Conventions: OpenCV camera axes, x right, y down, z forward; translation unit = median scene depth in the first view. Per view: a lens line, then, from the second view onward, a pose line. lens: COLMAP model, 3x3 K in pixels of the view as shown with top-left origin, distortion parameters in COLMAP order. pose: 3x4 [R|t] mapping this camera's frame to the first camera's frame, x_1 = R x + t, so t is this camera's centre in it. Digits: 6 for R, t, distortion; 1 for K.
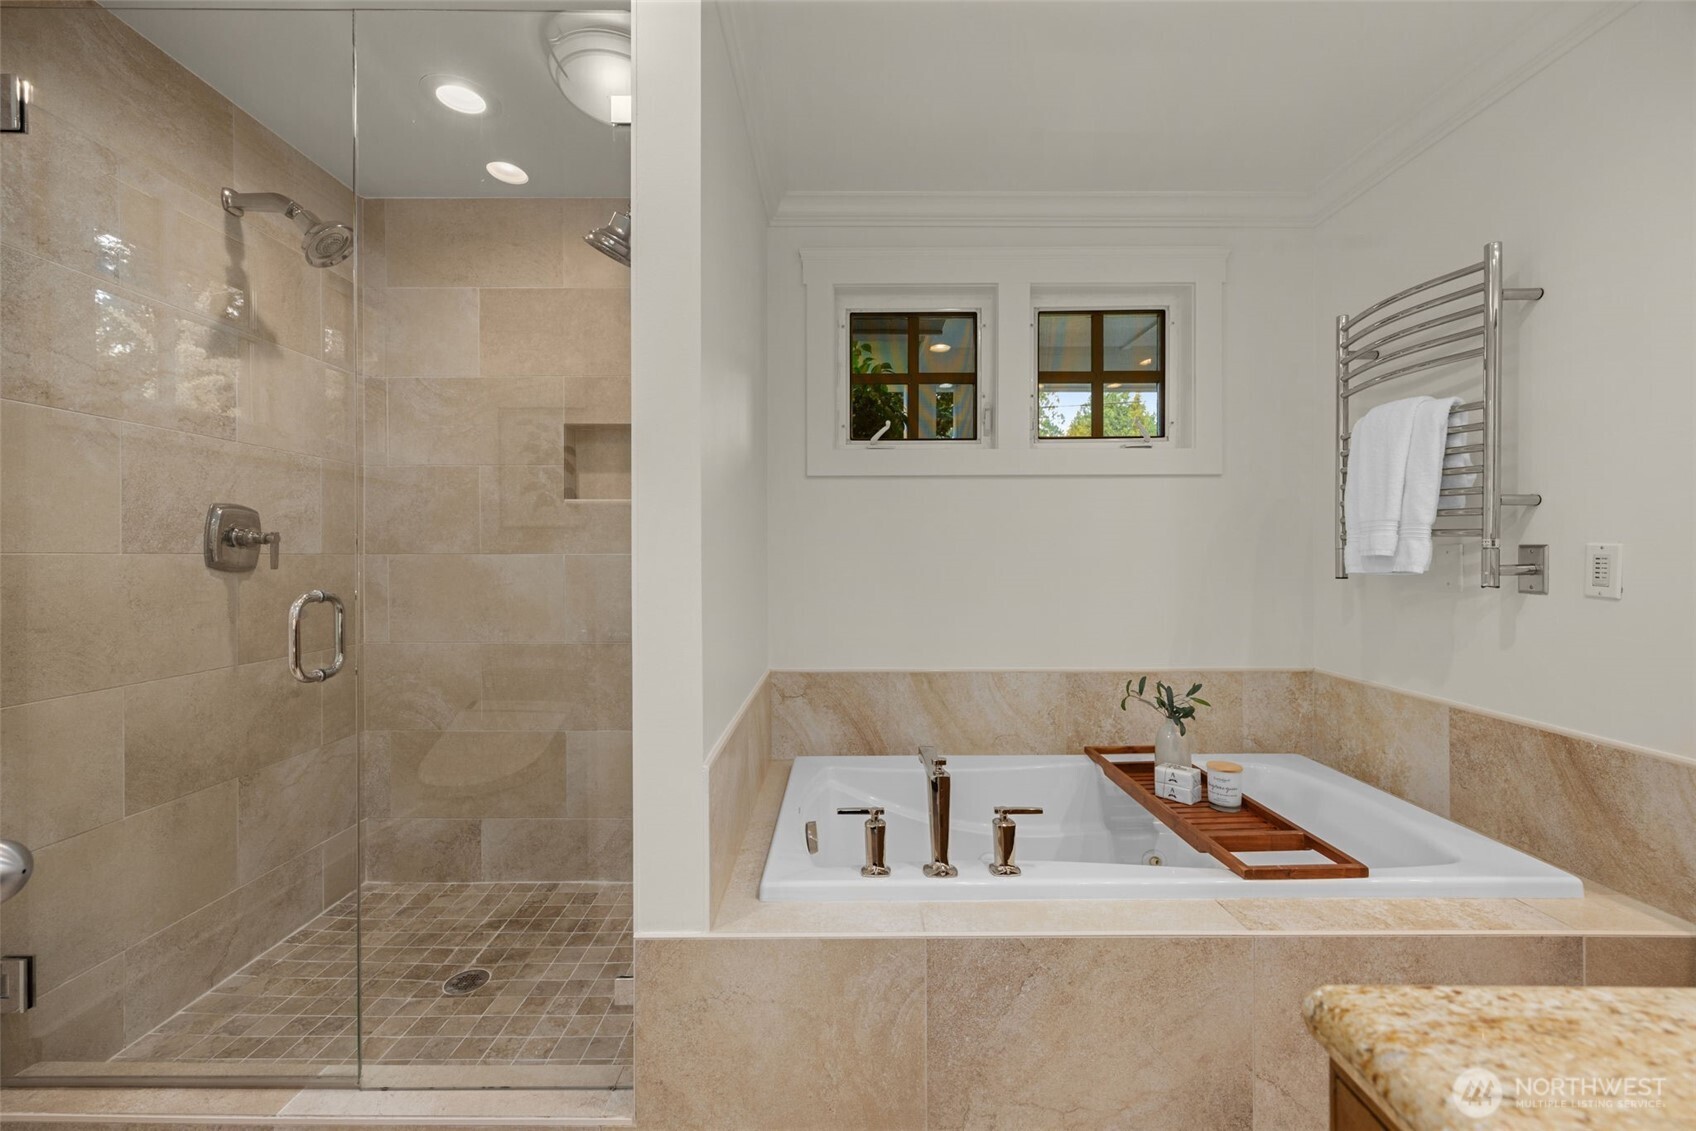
lens RADIAL K [[1100.4, 0, 842.2], [0, 1100.4, 493.4], [0, 0, 1]] dist [-0.002837, -0.000914]
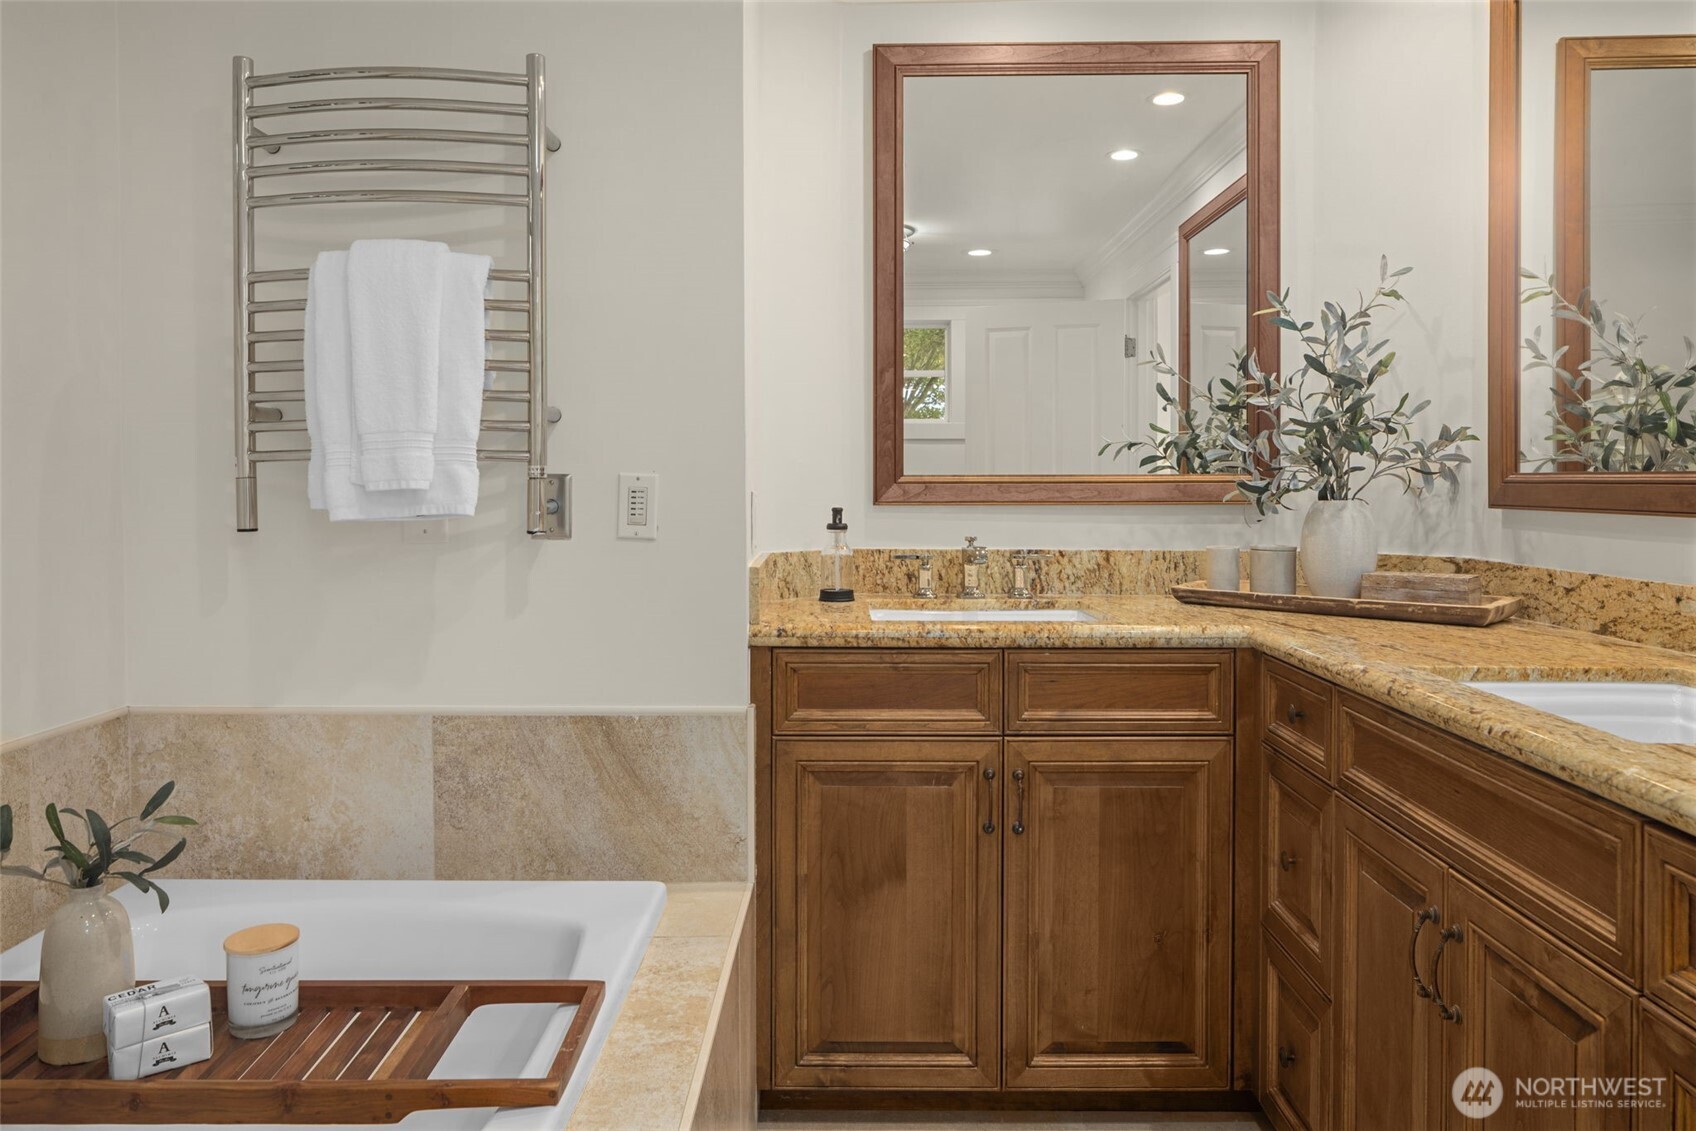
lens RADIAL K [[1100.4, 0, 842.2], [0, 1100.4, 493.4], [0, 0, 1]] dist [-0.002837, -0.000914]
pose [[-0.069069, 0.005960, 0.997594, -0.136663], [-0.041572, 0.999096, -0.008848, 0.056364], [-0.996745, -0.042083, -0.068759, 0.827506]]
